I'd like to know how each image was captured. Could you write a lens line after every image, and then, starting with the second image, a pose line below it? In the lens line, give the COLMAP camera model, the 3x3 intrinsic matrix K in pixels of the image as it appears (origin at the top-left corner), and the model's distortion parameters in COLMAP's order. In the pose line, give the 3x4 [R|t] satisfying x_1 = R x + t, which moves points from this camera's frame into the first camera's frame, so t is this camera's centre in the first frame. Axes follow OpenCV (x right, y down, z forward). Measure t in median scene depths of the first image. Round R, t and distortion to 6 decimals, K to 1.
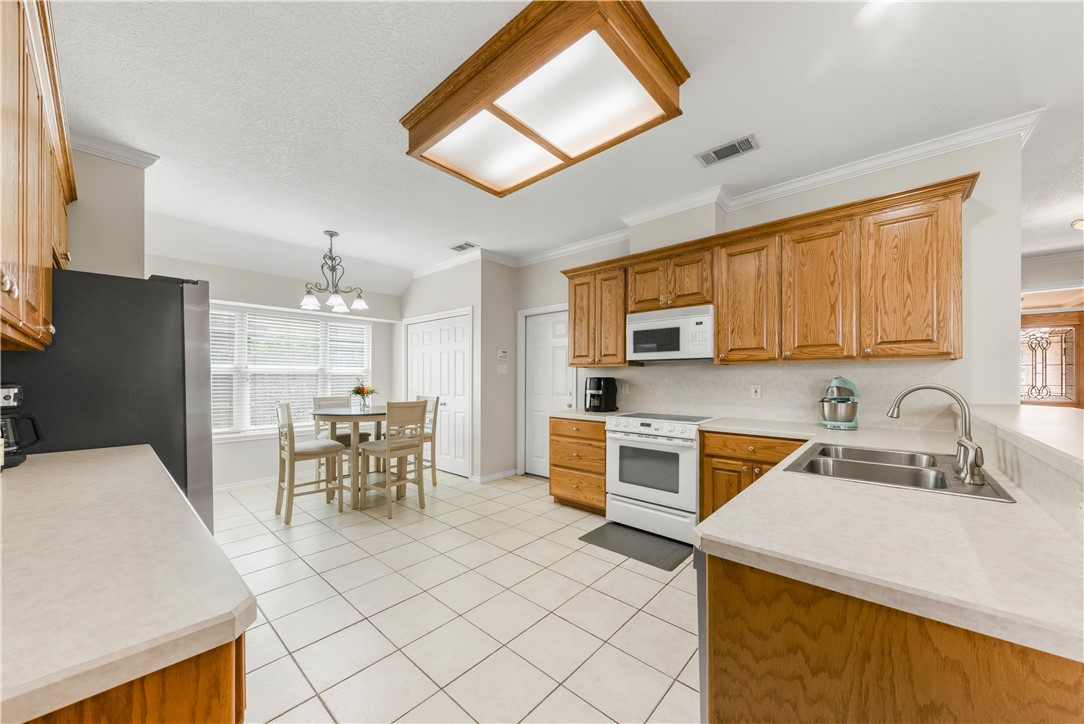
lens RADIAL K [[388.6, 0, 543.1], [0, 388.6, 376.3], [0, 0, 1]] dist [0.007250, -0.001650]
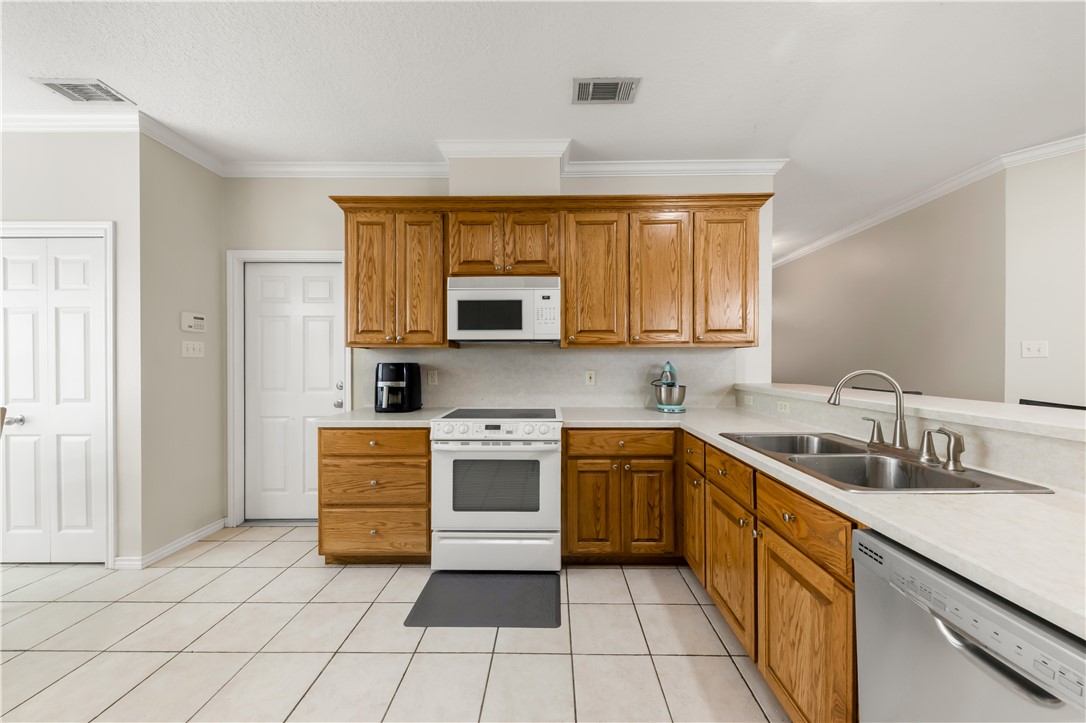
lens RADIAL K [[389.3, 0, 565.1], [0, 389.3, 364.4], [0, 0, 1]] dist [0.007250, -0.001650]
pose [[0.751776, -0.006138, 0.659390, -0.101928], [-0.000275, 0.999954, 0.009621, -0.001547], [-0.659418, -0.007414, 0.751740, 0.300817]]
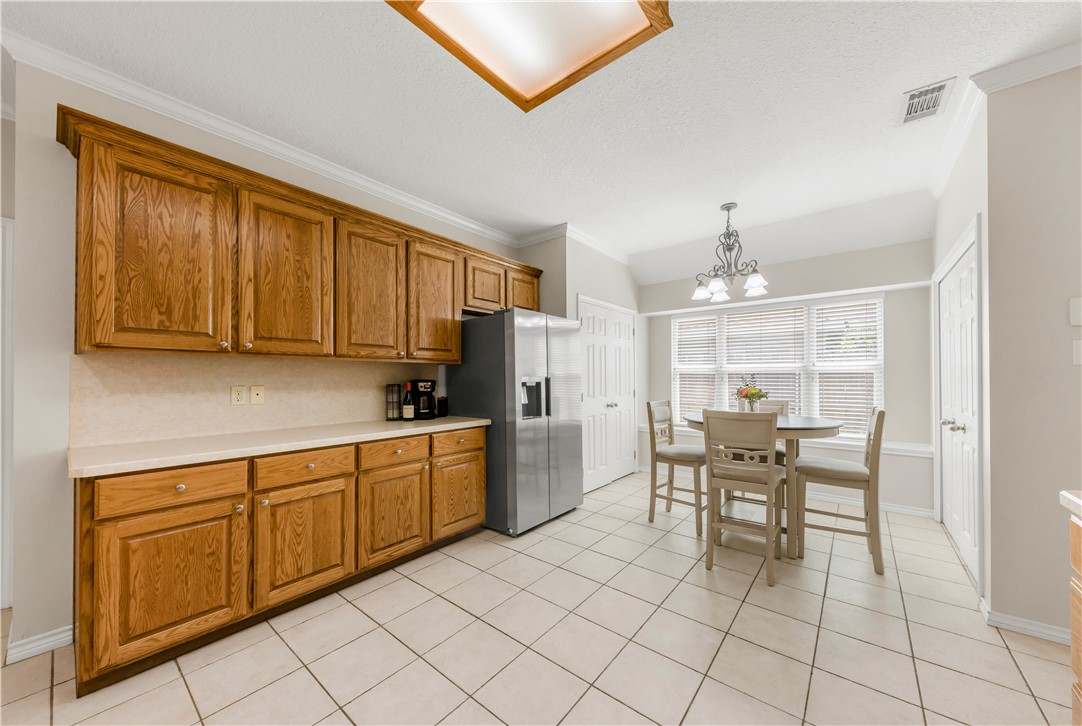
lens RADIAL K [[387.9, 0, 538.8], [0, 387.9, 374.1], [0, 0, 1]] dist [0.007250, -0.001650]
pose [[0.031194, -0.009867, -0.999465, 0.324216], [0.007052, 0.999929, -0.009651, 0.003480], [0.999488, -0.006747, 0.031261, 0.633479]]
